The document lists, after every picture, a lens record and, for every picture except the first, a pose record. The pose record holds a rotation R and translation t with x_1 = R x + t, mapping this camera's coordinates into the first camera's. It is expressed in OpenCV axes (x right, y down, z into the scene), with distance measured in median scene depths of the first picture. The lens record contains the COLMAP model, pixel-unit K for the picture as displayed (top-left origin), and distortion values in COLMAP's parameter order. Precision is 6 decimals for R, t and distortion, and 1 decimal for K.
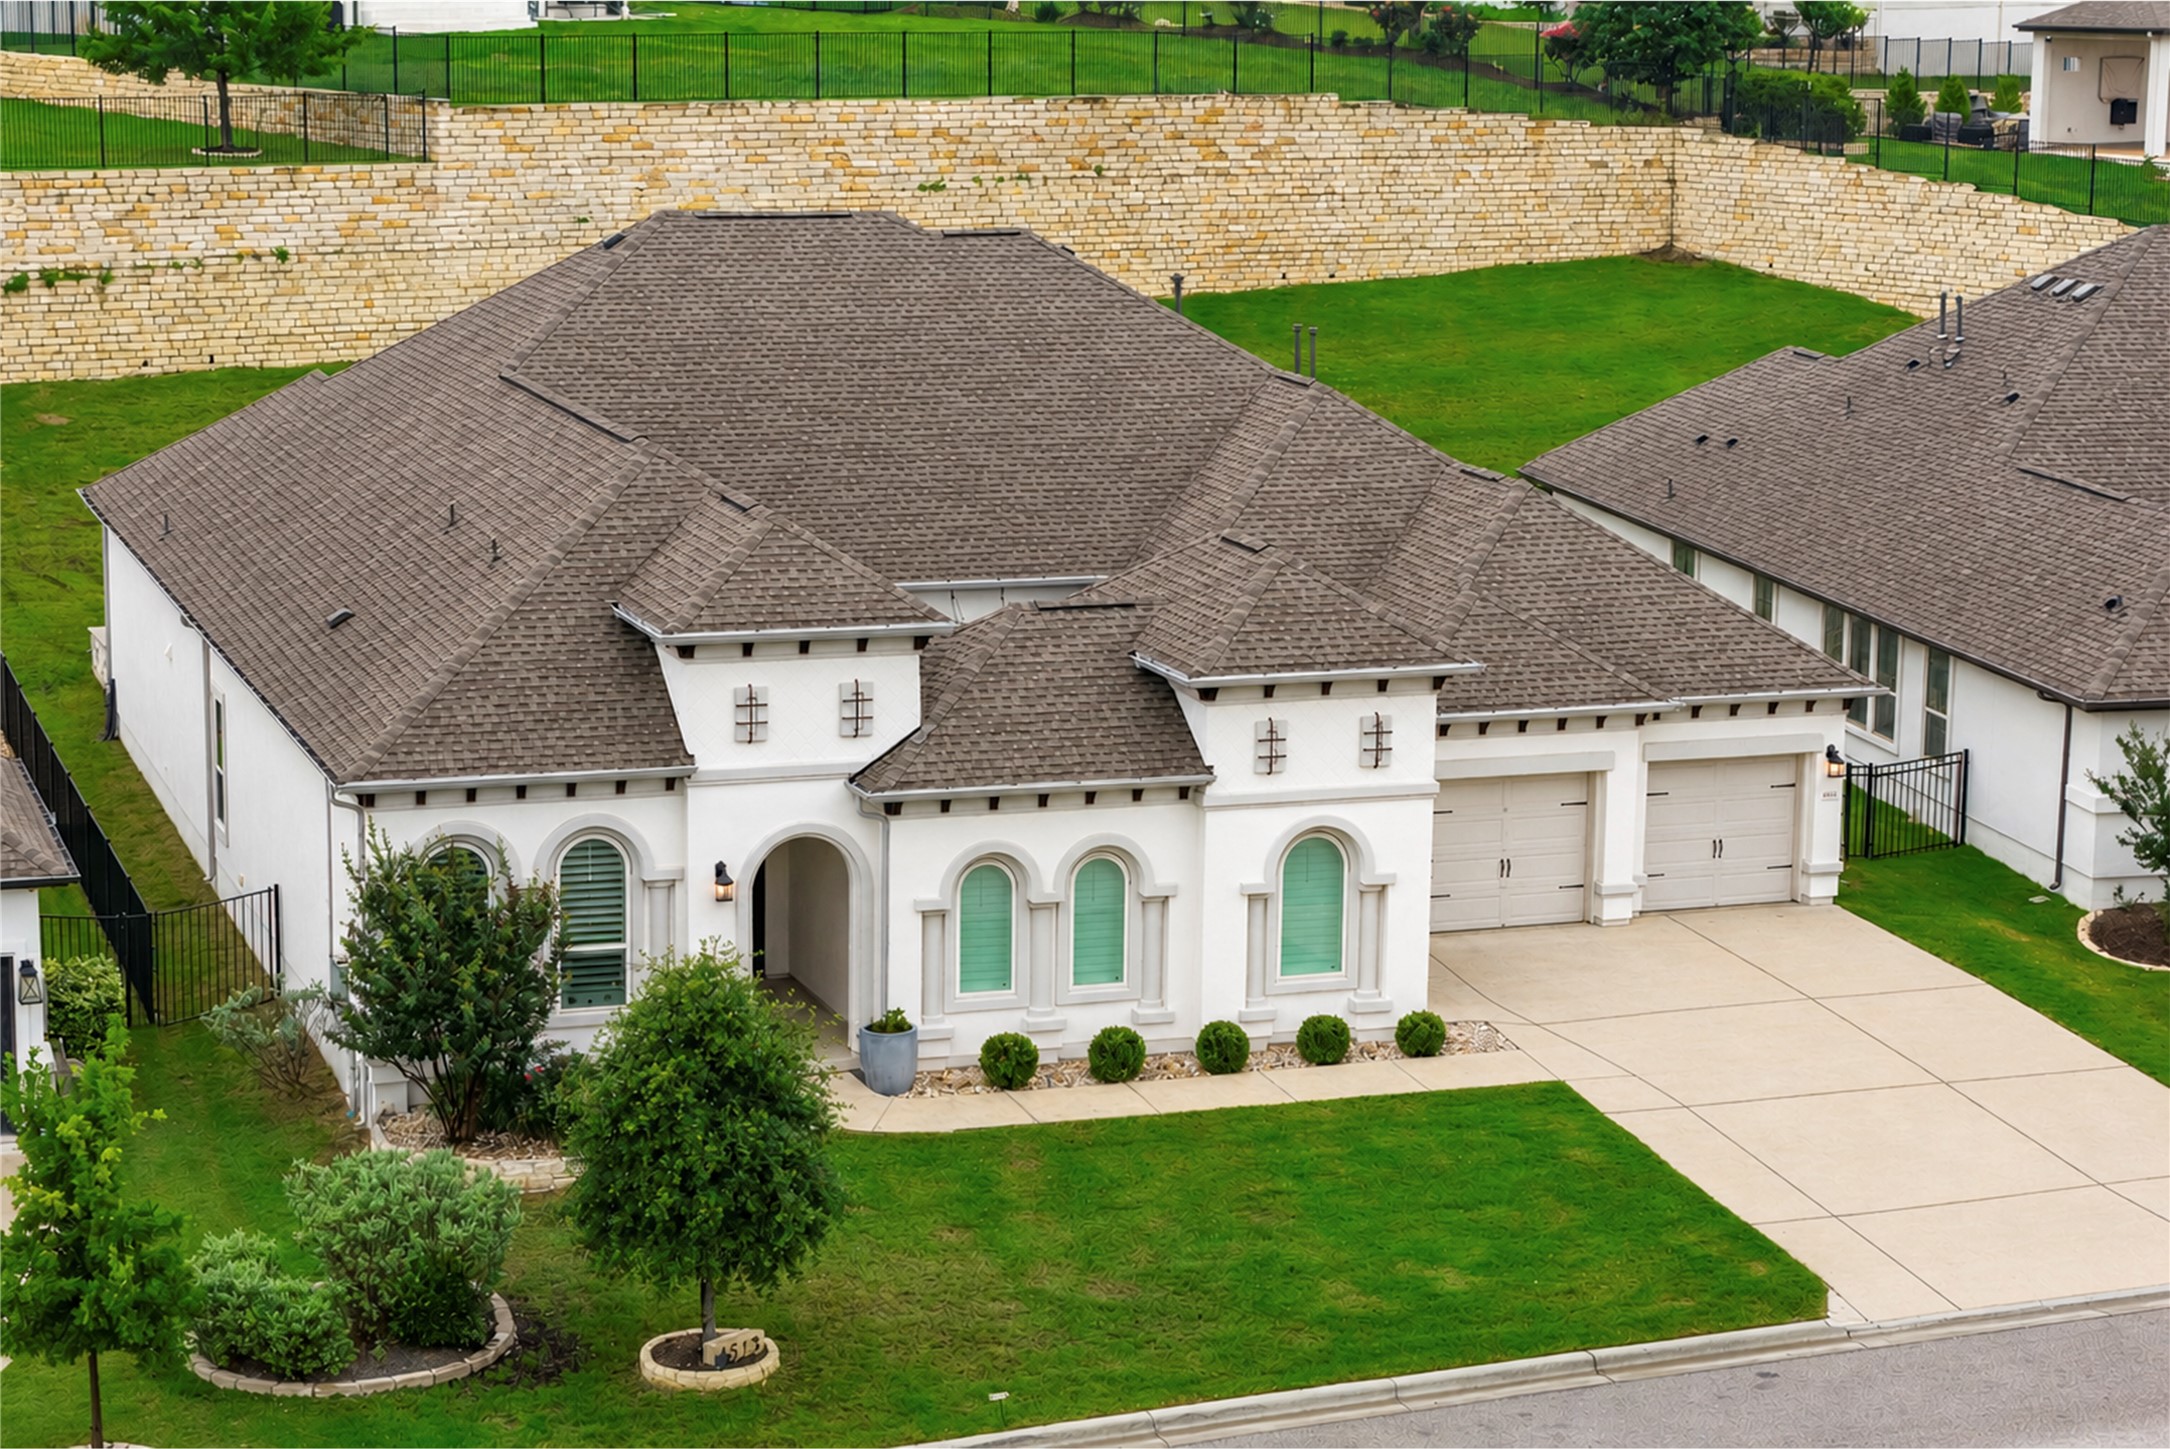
lens RADIAL K [[4303.3, 0, 1128.1], [0, 4303.3, 725.0], [0, 0, 1]] dist [-0.158478, 0.576023]
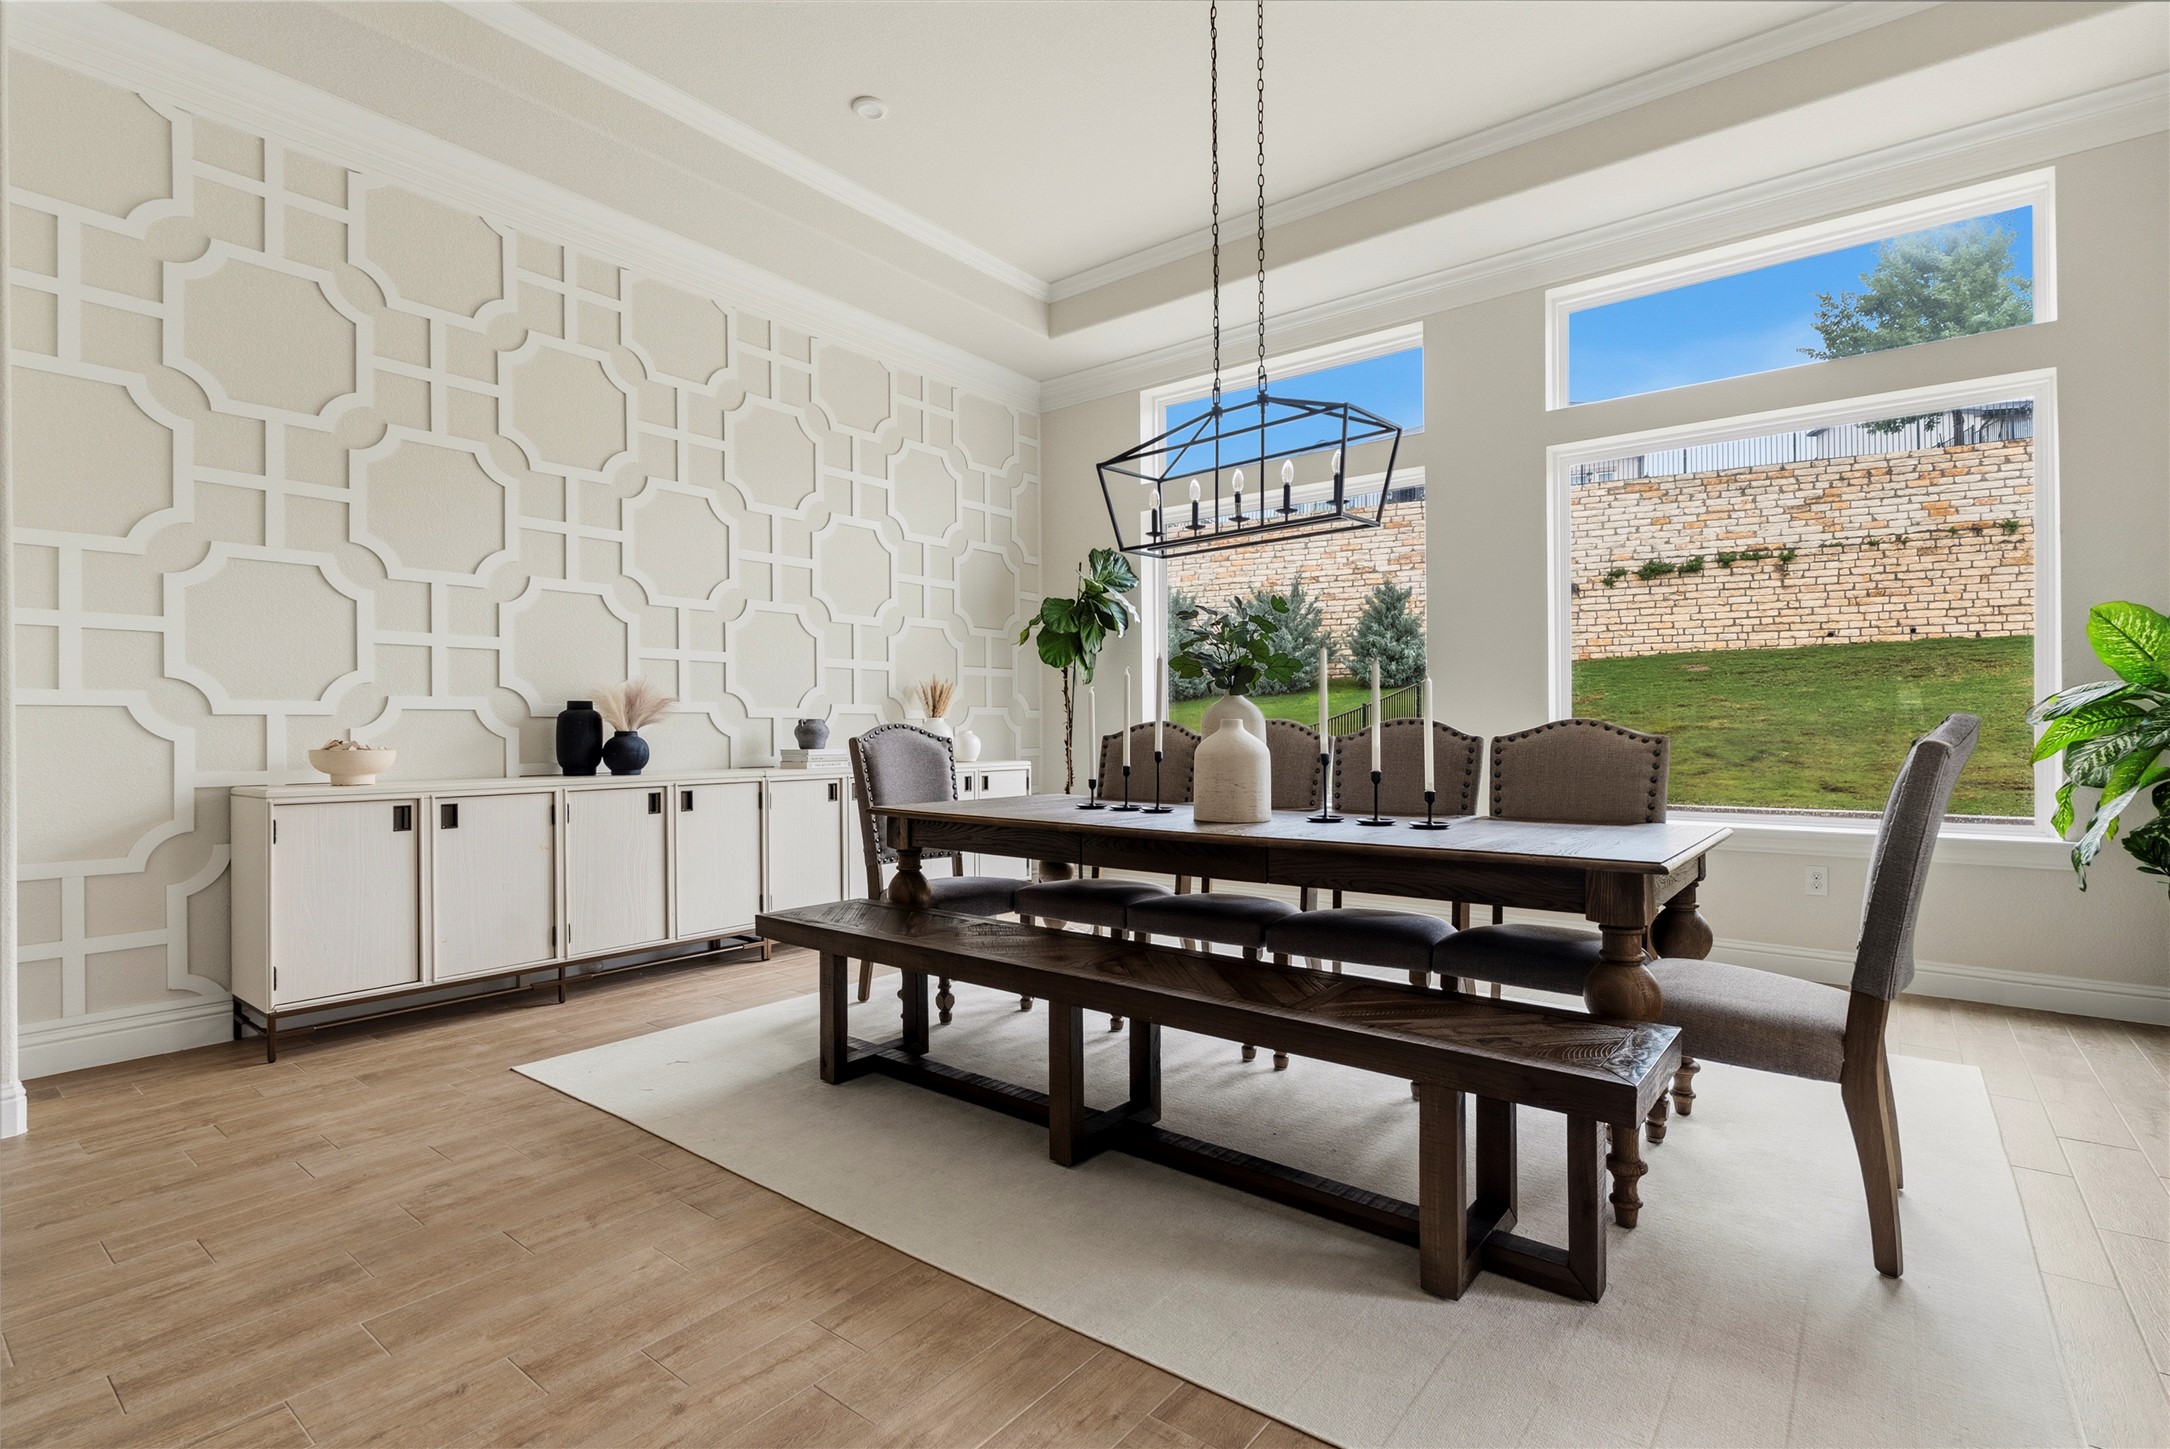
lens RADIAL K [[1018.3, 0, 1089.2], [0, 1018.3, 728.7], [0, 0, 1]] dist [-0.003936, 0.000602]
pose [[0.530859, -0.017398, -0.847282, -0.115646], [-0.144708, 0.983245, -0.110856, -0.007428], [0.835014, 0.181457, 0.519447, 0.725418]]
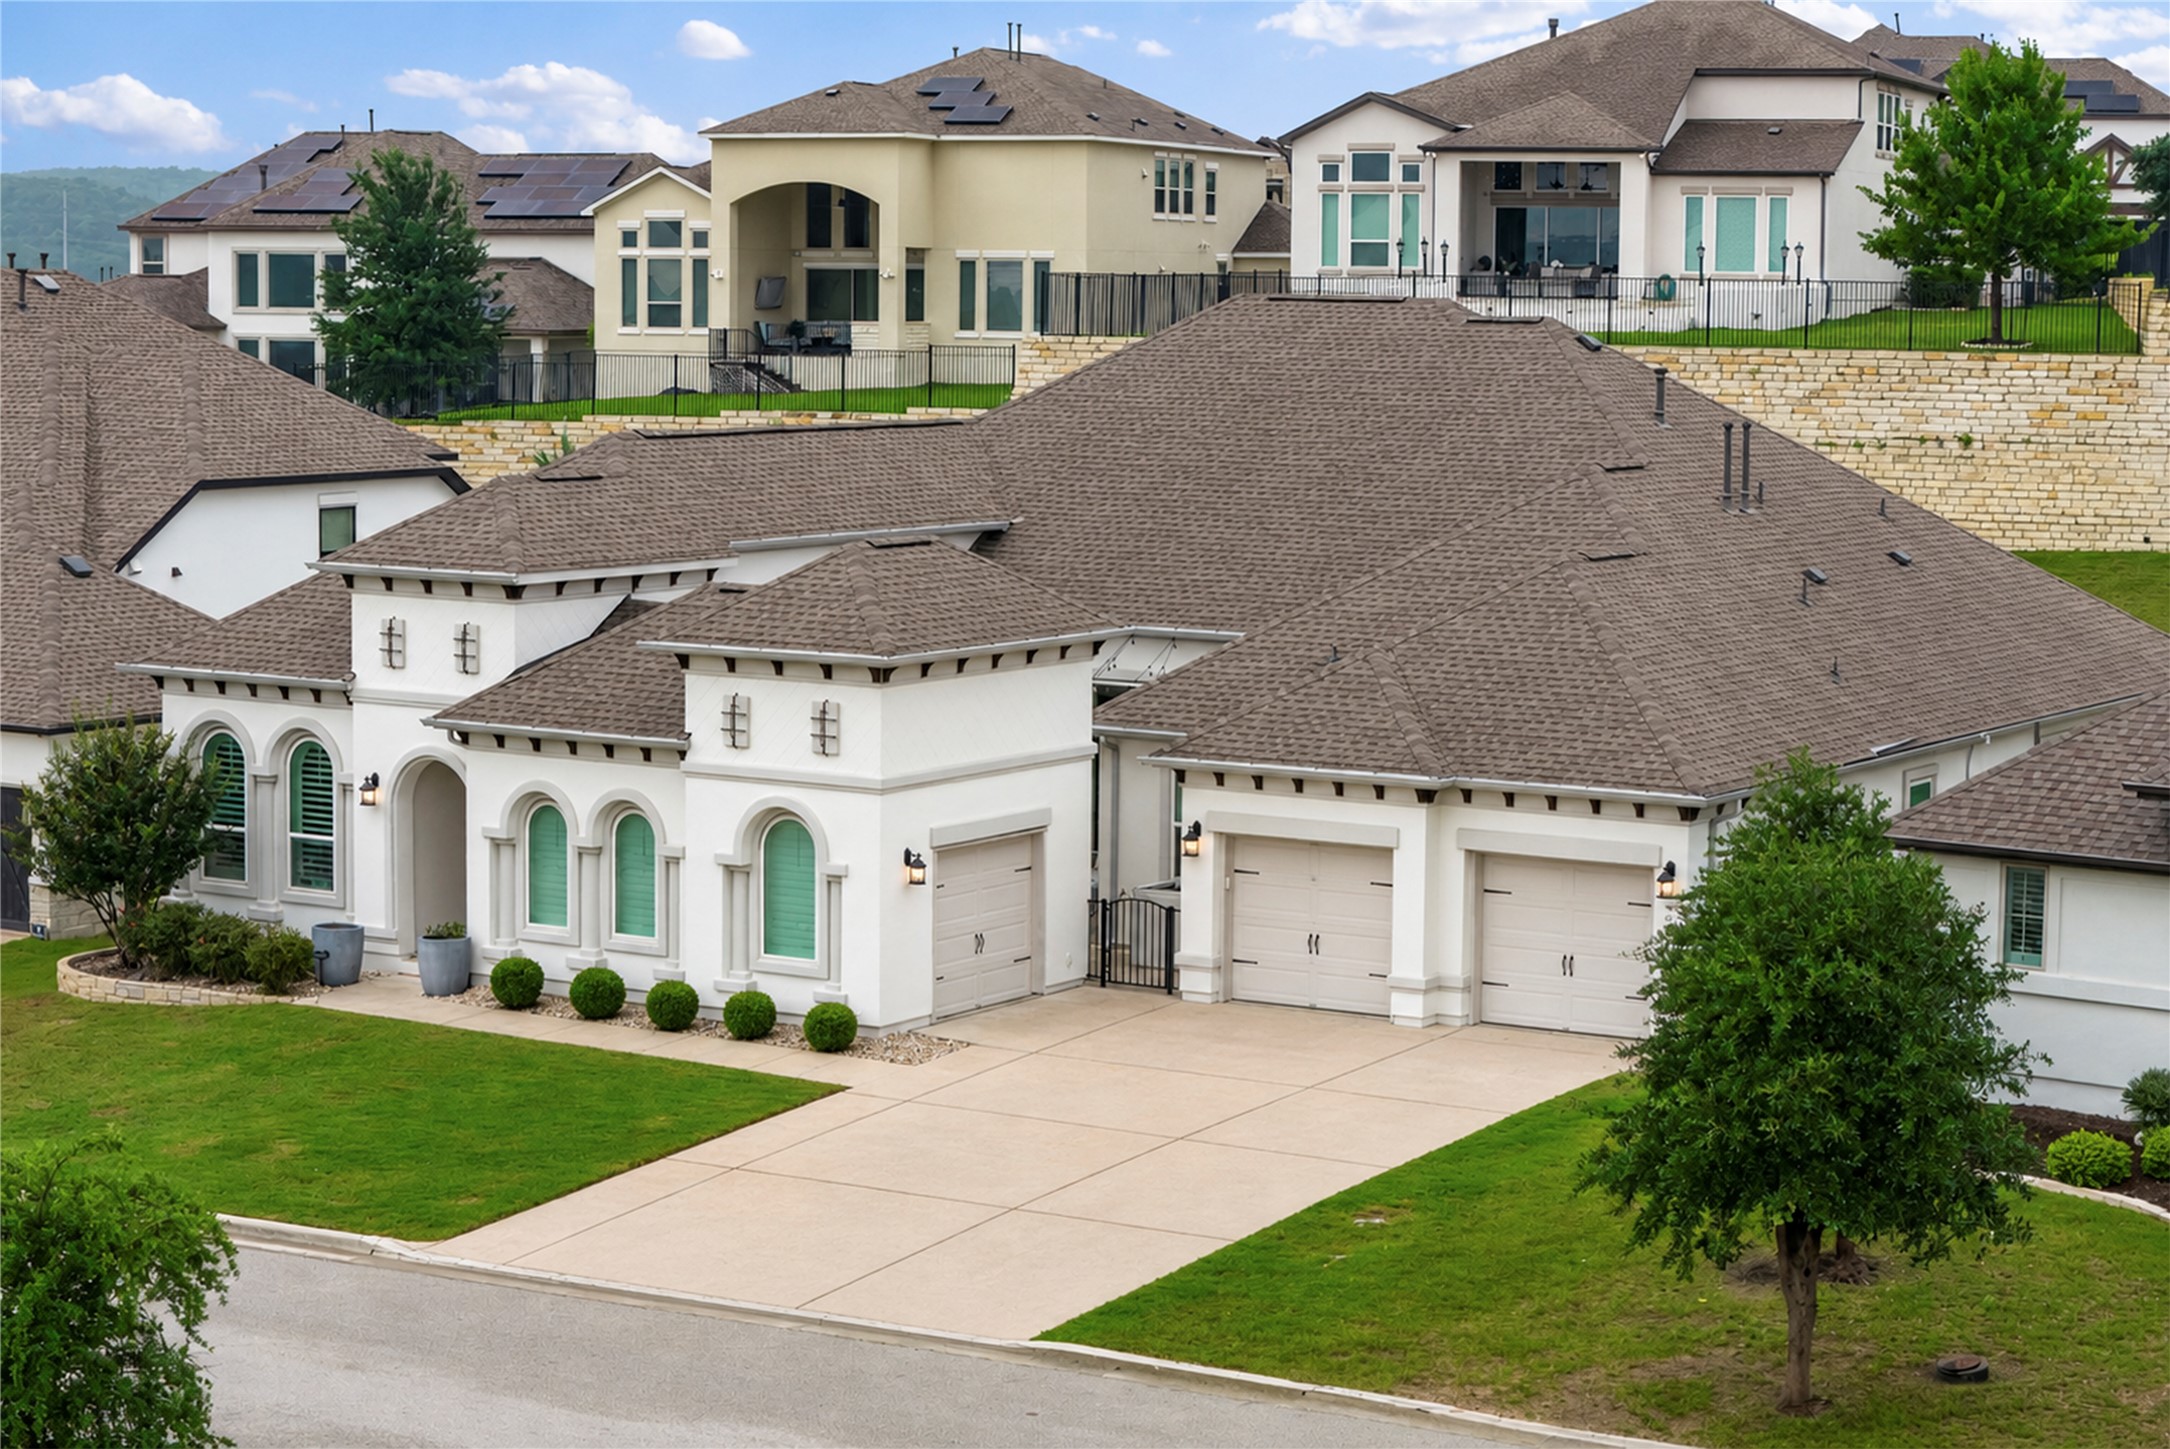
lens RADIAL K [[4303.3, 0, 1128.1], [0, 4303.3, 725.0], [0, 0, 1]] dist [-0.158478, 0.576023]
pose [[0.618494, 0.073606, -0.782334, 0.481523], [-0.147586, 0.988766, -0.023649, 0.008968], [0.771805, 0.130089, 0.622410, 0.237124]]
